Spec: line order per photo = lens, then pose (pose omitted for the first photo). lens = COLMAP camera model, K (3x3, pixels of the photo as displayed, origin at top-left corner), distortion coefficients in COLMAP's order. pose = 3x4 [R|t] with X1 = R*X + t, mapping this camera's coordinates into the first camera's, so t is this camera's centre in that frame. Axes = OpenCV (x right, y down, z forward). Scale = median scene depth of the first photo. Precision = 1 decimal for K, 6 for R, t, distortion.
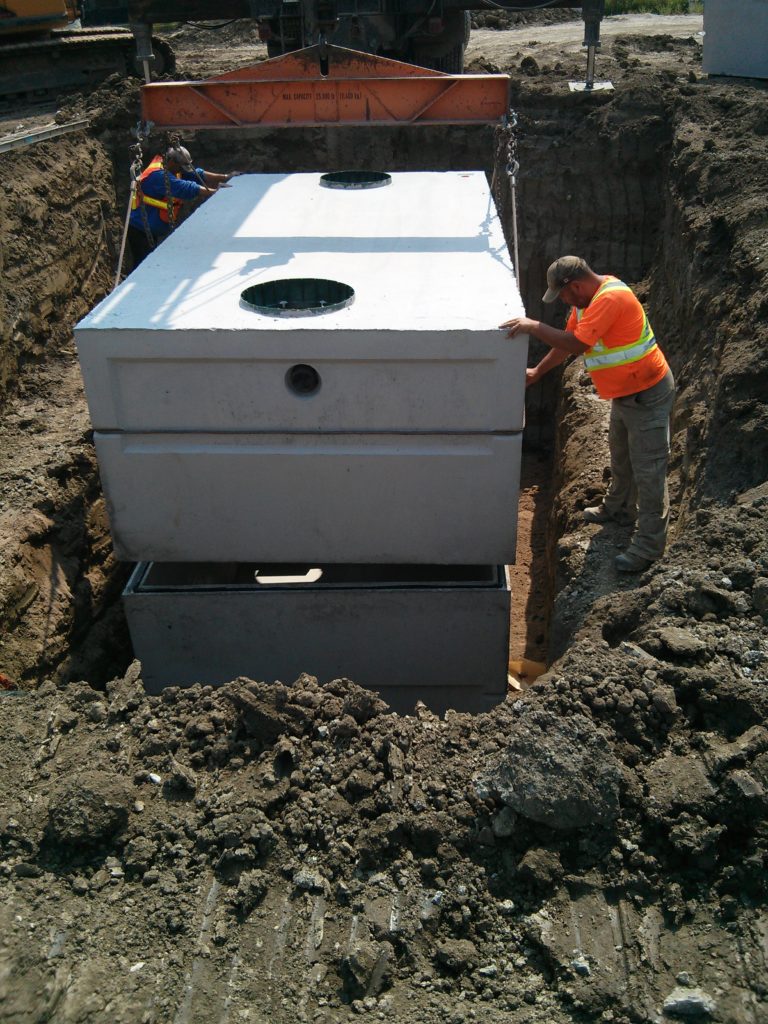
lens RADIAL K [[928.9, 0, 383.6], [0, 928.9, 512.4], [0, 0, 1]] dist [-0.075809, -0.016616]
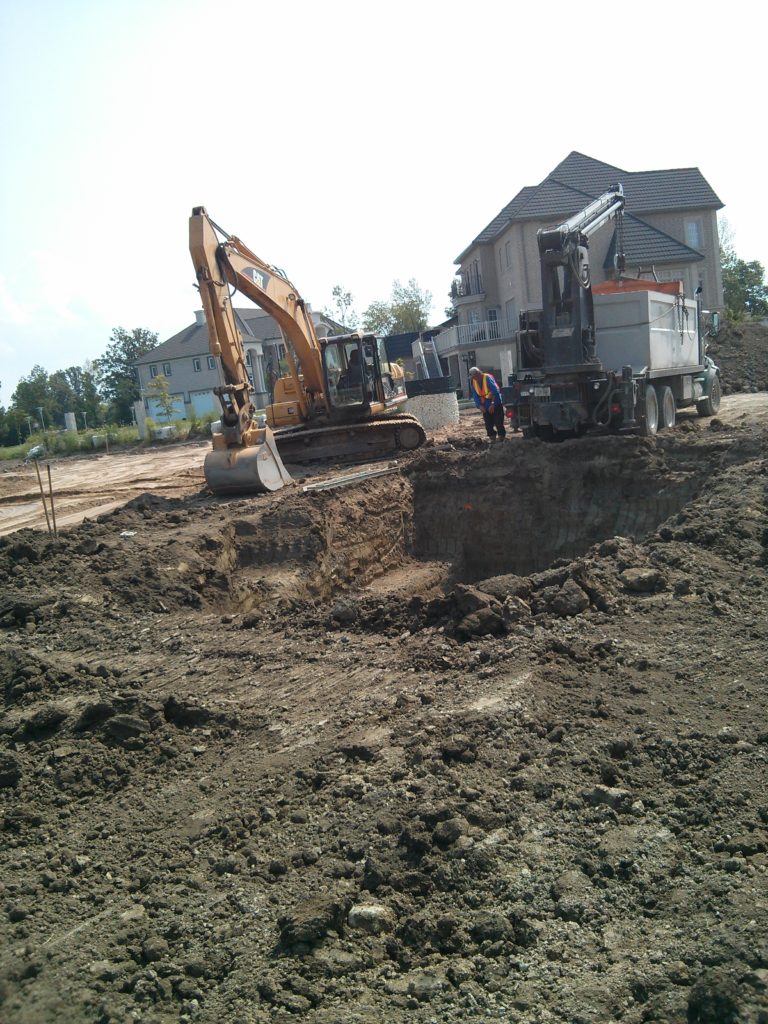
lens RADIAL K [[928.9, 0, 384.1], [0, 928.9, 512.1], [0, 0, 1]] dist [-0.075809, -0.016616]
pose [[0.915297, -0.000870, -0.402779, 0.384964], [-0.138135, 0.938671, -0.315935, 0.226494], [0.378352, 0.344813, 0.859043, -0.533973]]
